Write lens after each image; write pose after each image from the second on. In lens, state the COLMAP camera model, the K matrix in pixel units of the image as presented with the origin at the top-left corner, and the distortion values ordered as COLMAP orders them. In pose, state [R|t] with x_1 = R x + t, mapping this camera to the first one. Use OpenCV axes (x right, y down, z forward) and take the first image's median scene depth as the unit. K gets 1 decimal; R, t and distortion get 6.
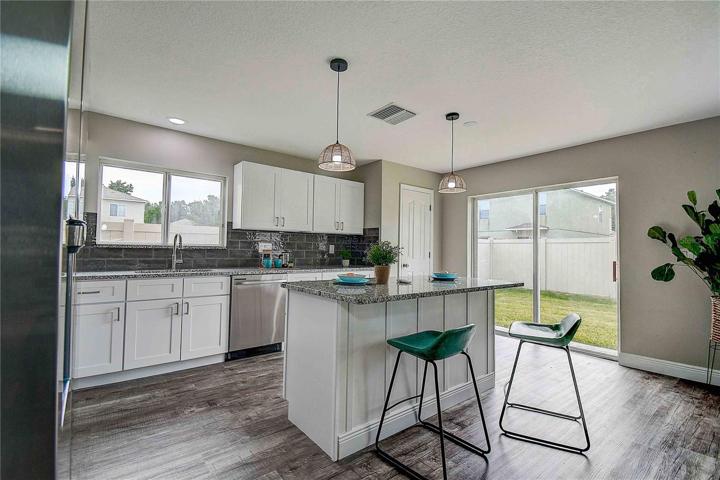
lens RADIAL K [[328.8, 0, 360.0], [0, 328.8, 240.0], [0, 0, 1]] dist [0.029373, -0.026032]
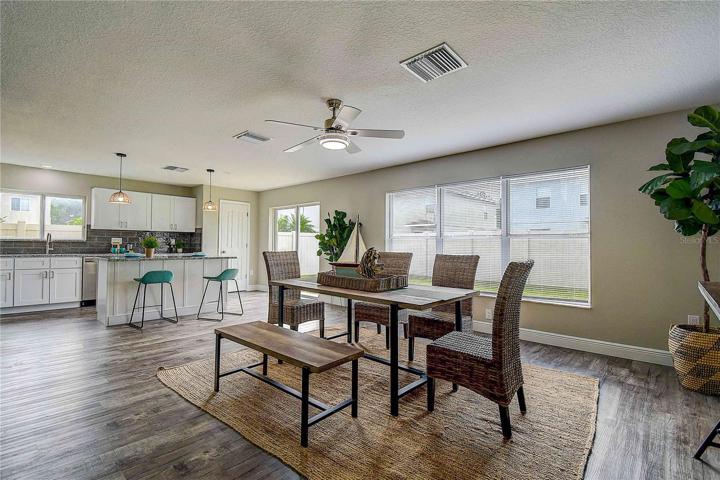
lens RADIAL K [[328.8, 0, 360.0], [0, 328.8, 240.0], [0, 0, 1]] dist [0.029373, -0.026032]
pose [[0.985843, -0.004959, 0.167598, 0.667408], [0.001989, 0.999838, 0.017886, -0.008010], [-0.167660, -0.017299, 0.985693, -0.848584]]
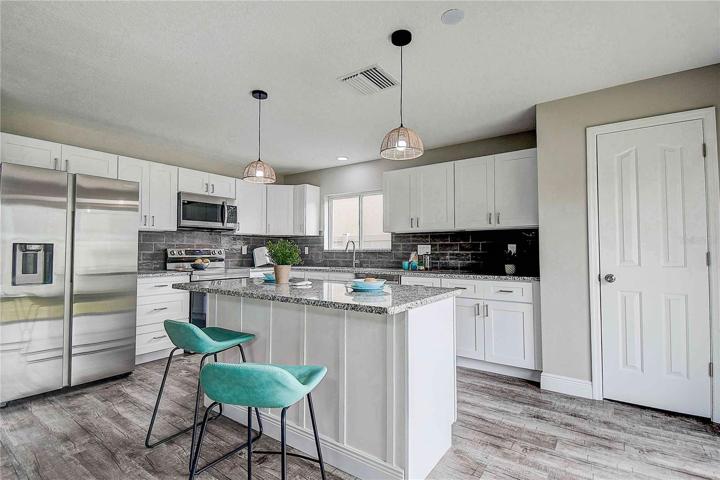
lens RADIAL K [[341.6, 0, 360.0], [0, 341.6, 240.0], [0, 0, 1]] dist [-0.001551, -0.000220]
pose [[0.277374, -0.048806, -0.959522, 0.714638], [0.033056, 0.998602, -0.041238, 0.033032], [0.960193, -0.020280, 0.278600, 0.600420]]
